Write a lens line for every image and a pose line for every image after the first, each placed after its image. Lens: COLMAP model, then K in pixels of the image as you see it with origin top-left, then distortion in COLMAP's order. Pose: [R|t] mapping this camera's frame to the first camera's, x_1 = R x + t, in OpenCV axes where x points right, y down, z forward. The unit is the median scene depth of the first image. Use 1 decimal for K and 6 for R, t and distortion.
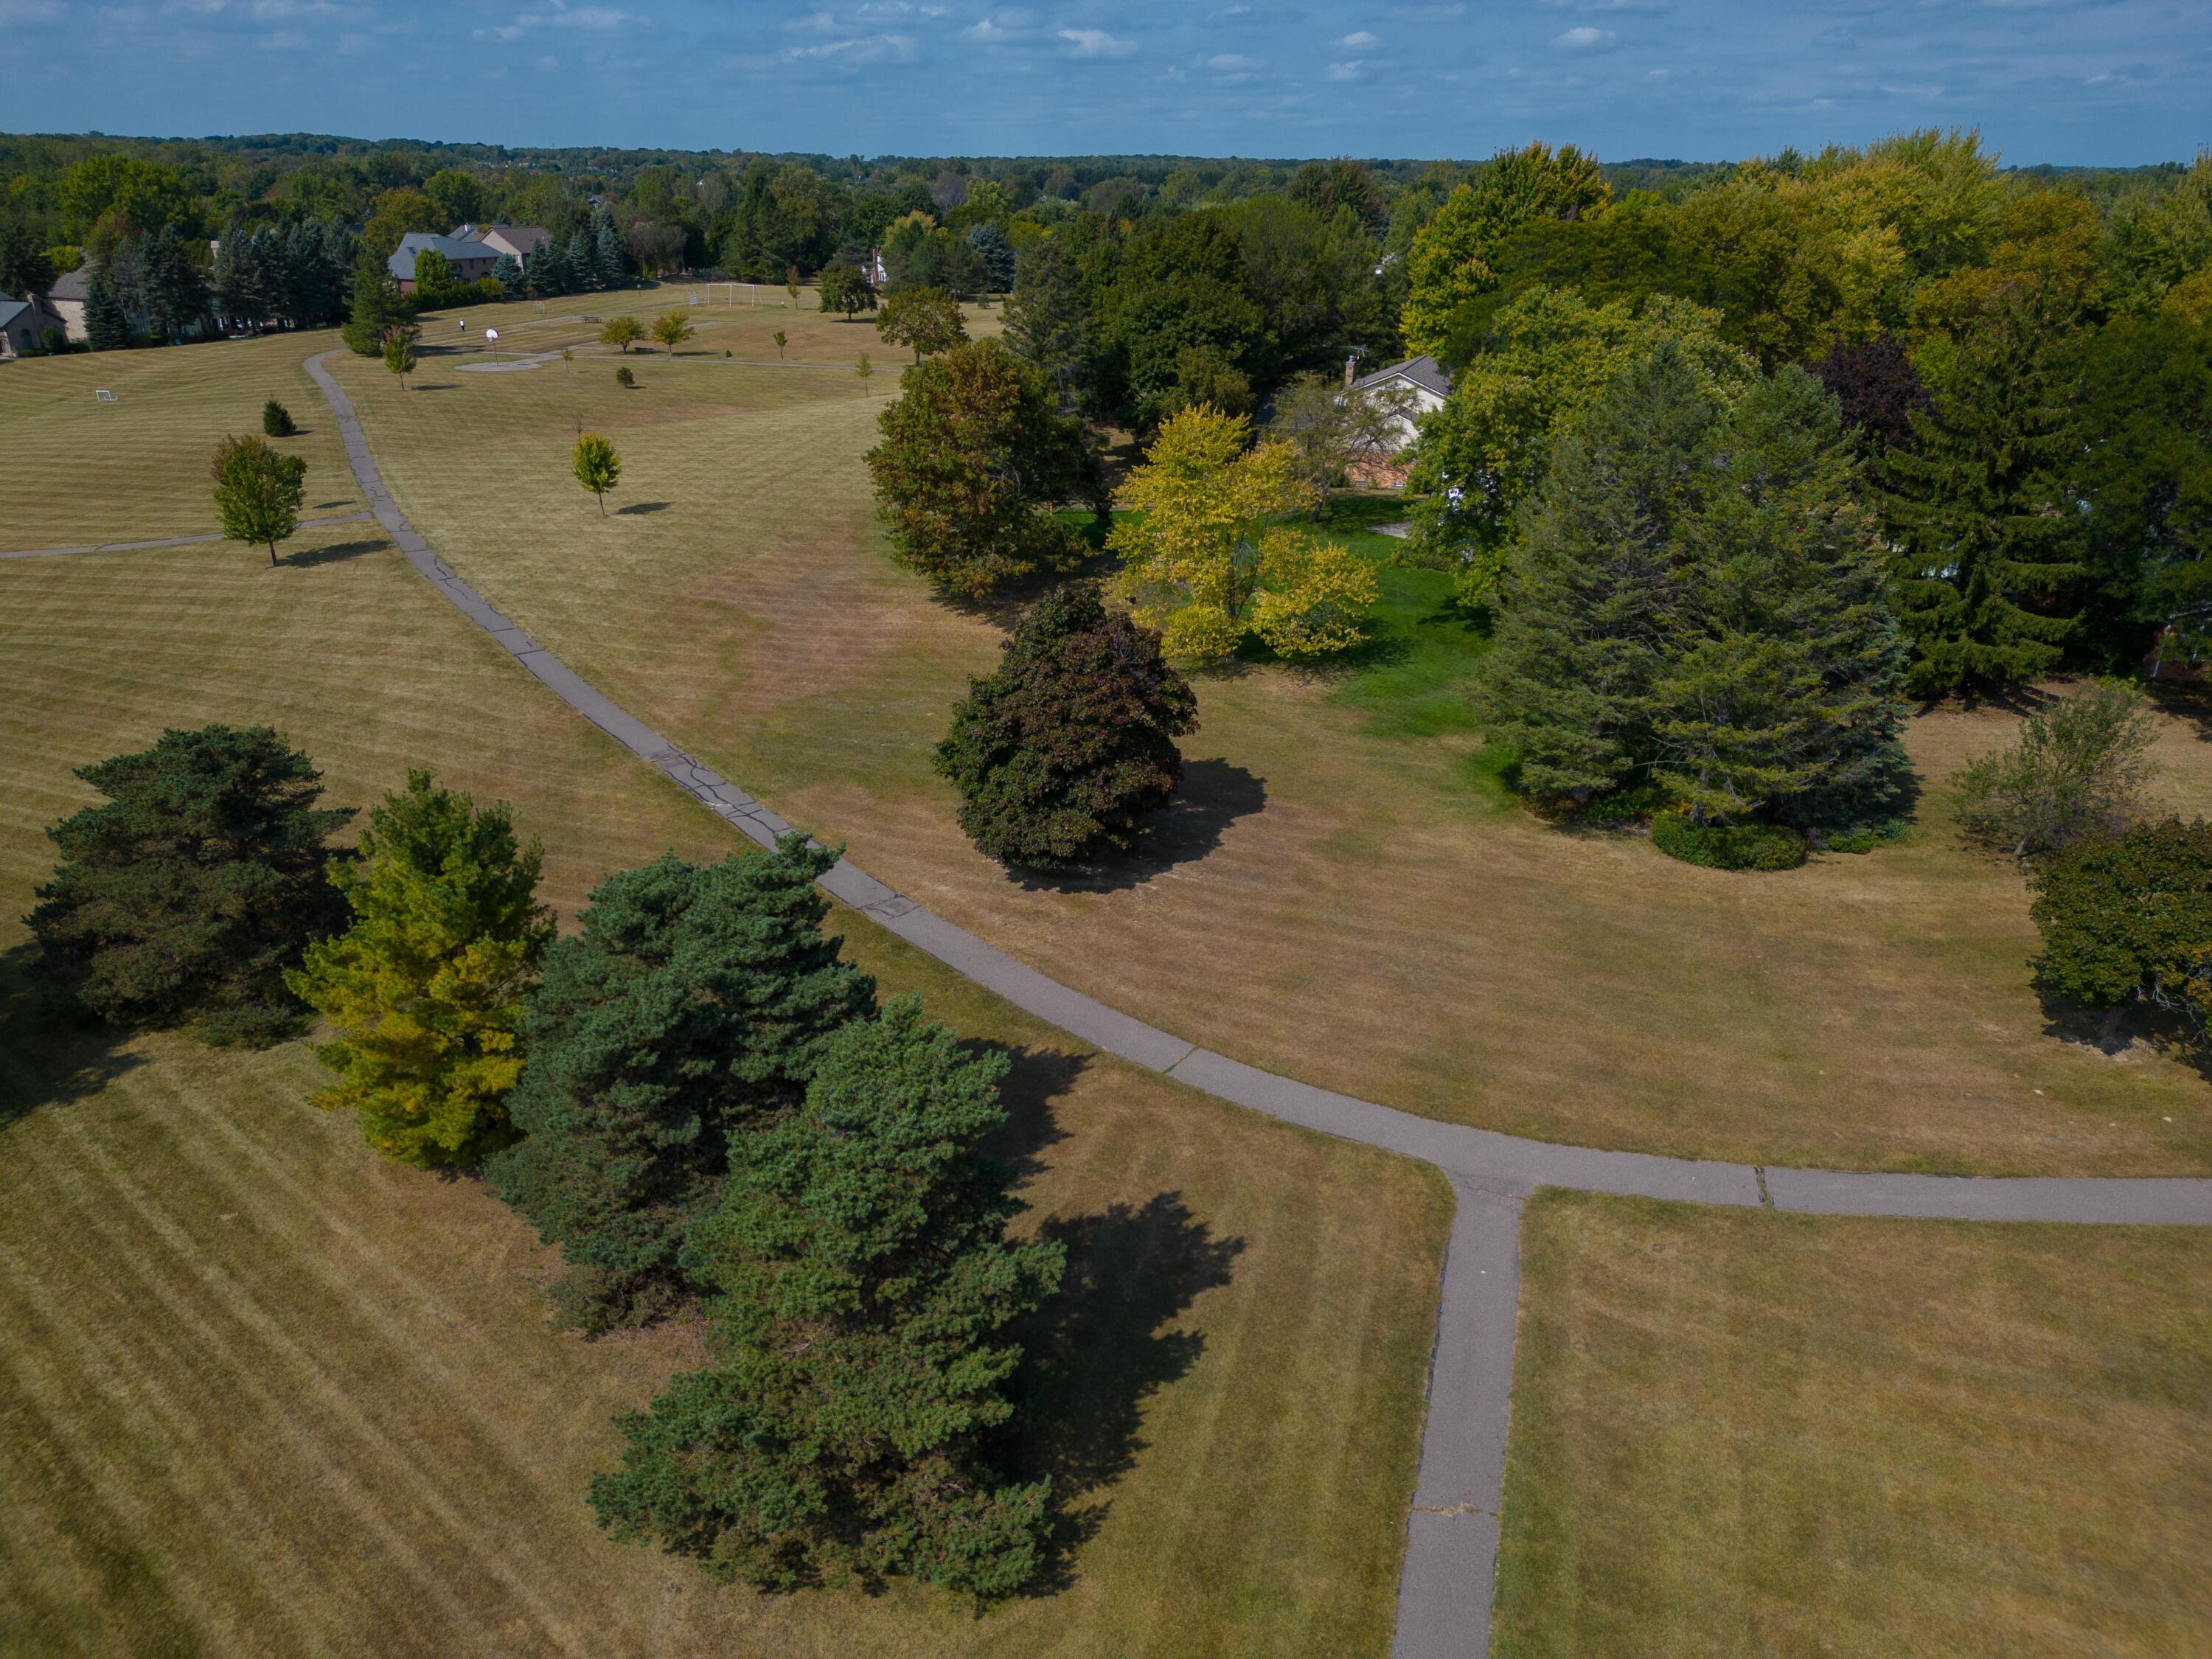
lens RADIAL K [[1545.5, 0, 1100.2], [0, 1545.5, 841.0], [0, 0, 1]] dist [0.062601, -0.051161]
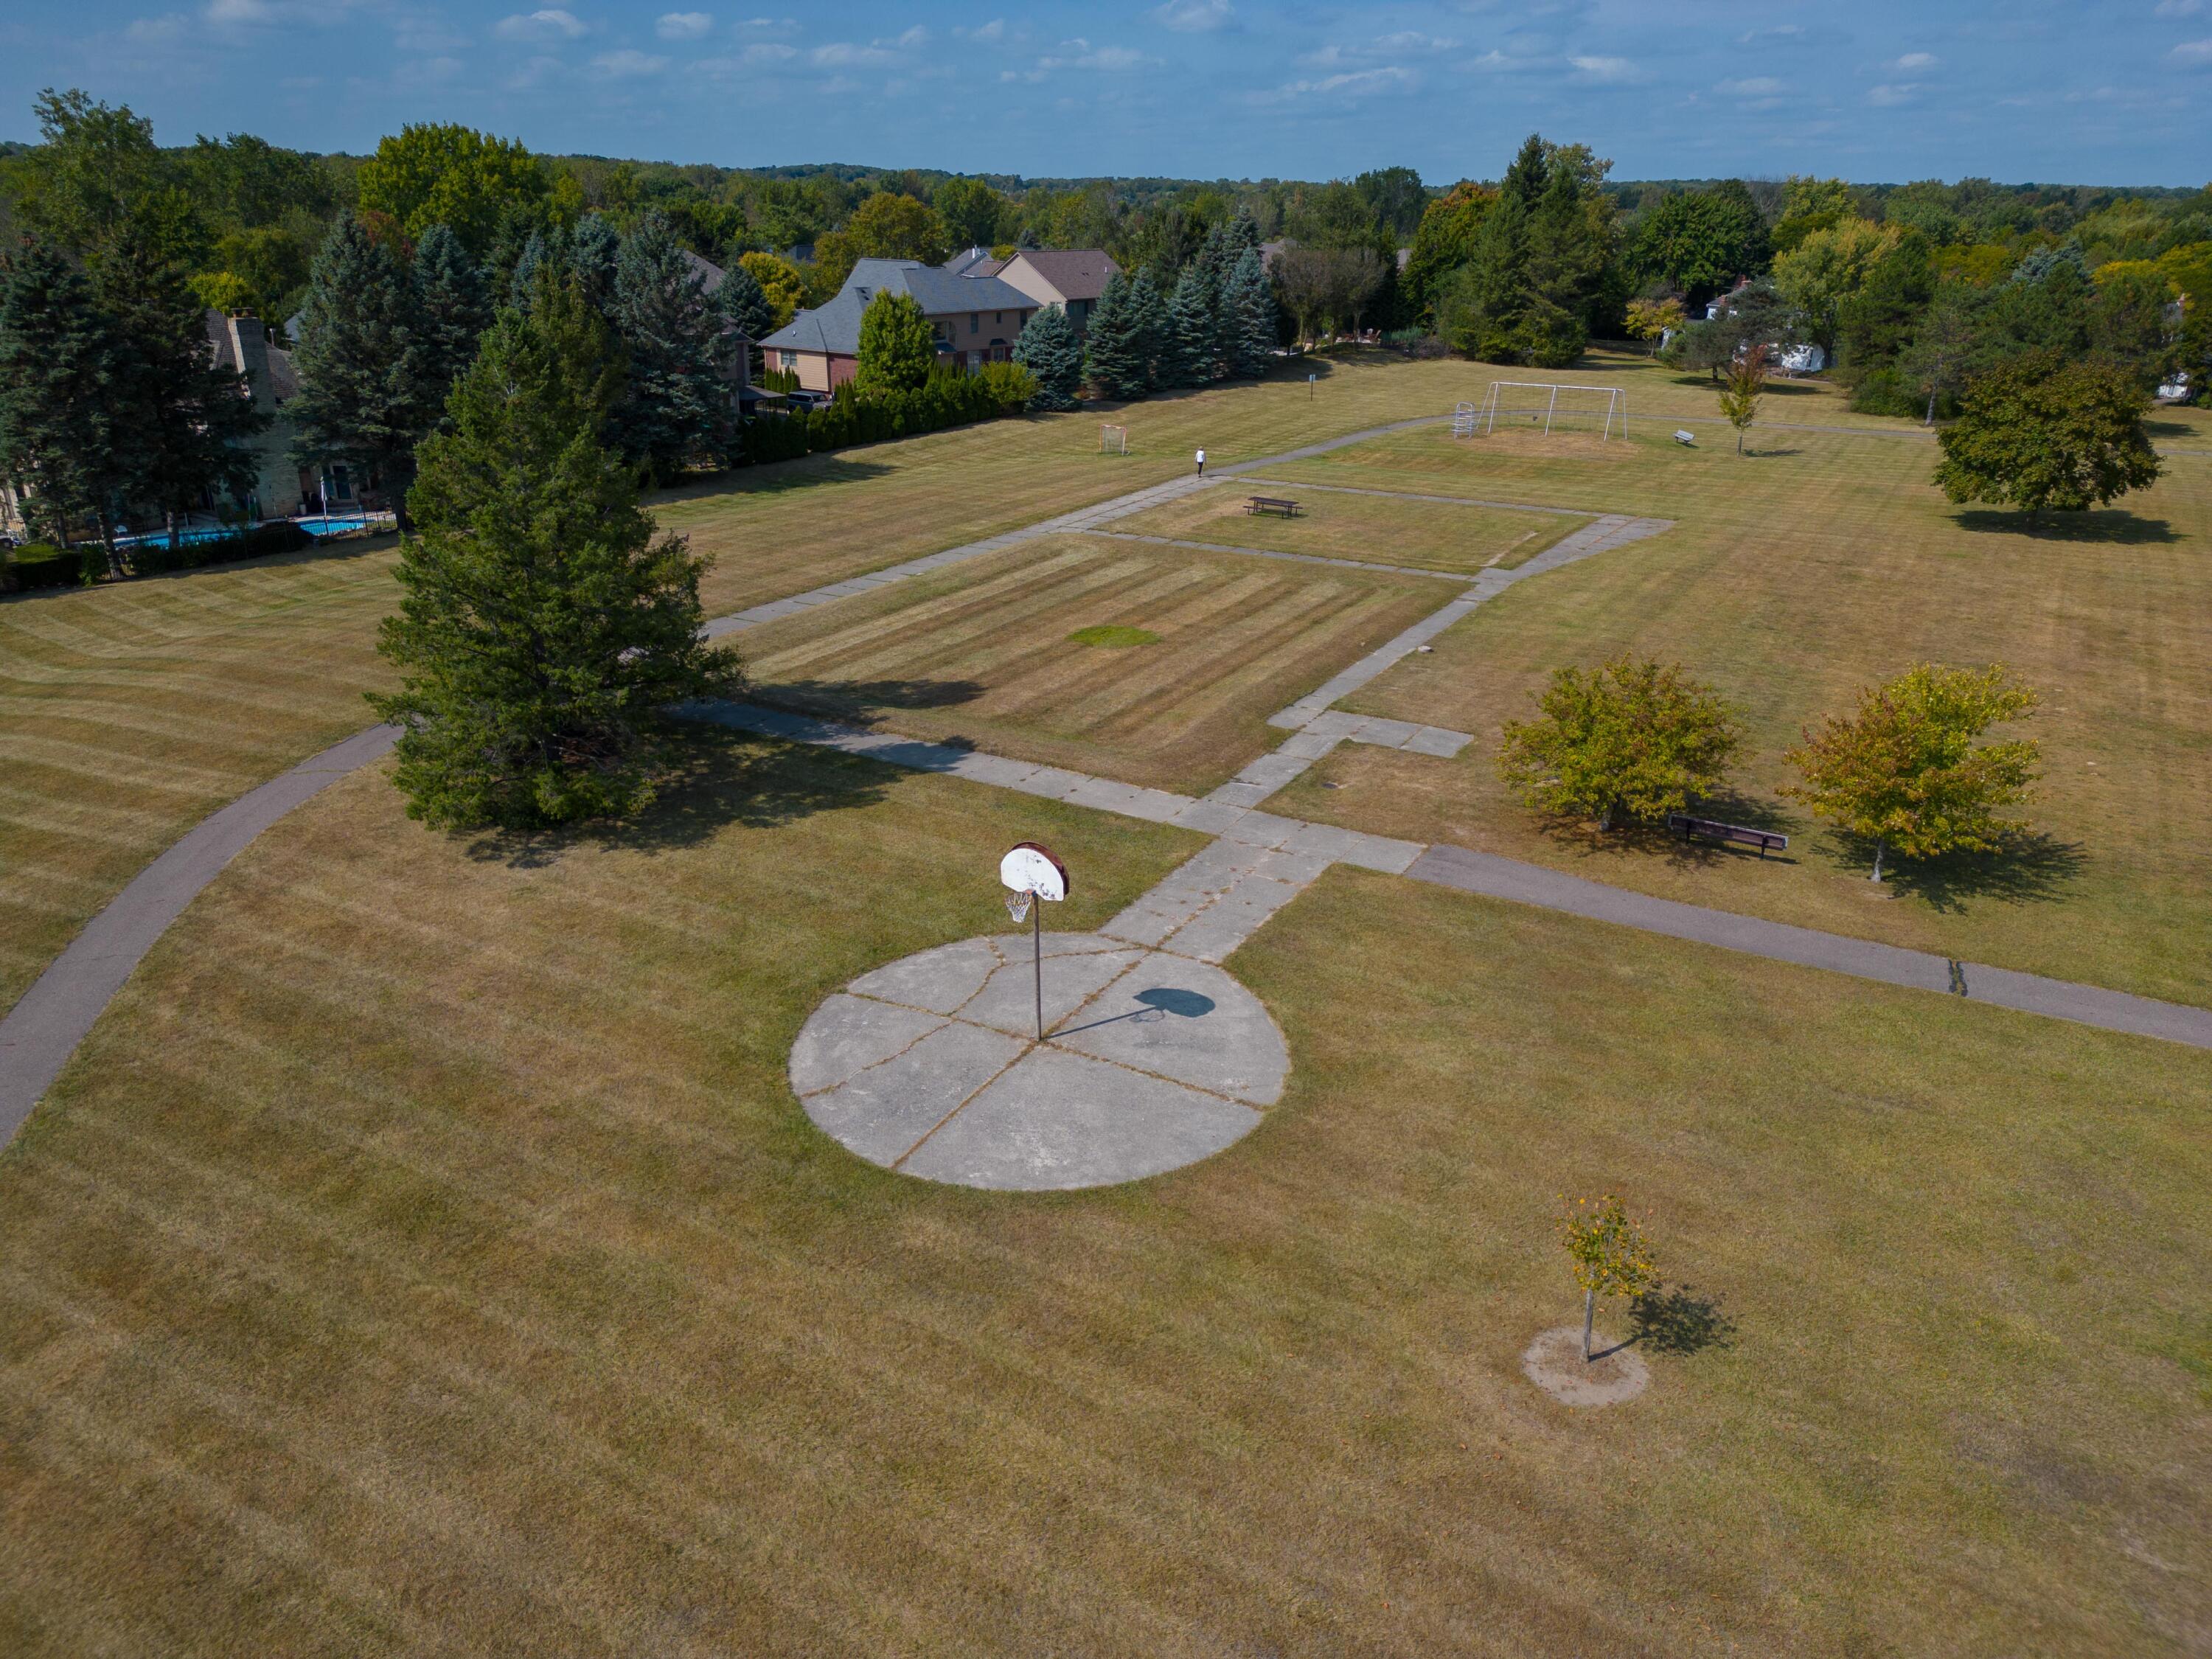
lens RADIAL K [[1545.5, 0, 1100.2], [0, 1545.5, 841.0], [0, 0, 1]] dist [0.062601, -0.051161]
pose [[0.959473, 0.111196, -0.258933, -0.226545], [-0.115764, 0.993274, -0.002410, -0.217673], [0.256923, 0.032288, 0.965892, 0.563588]]
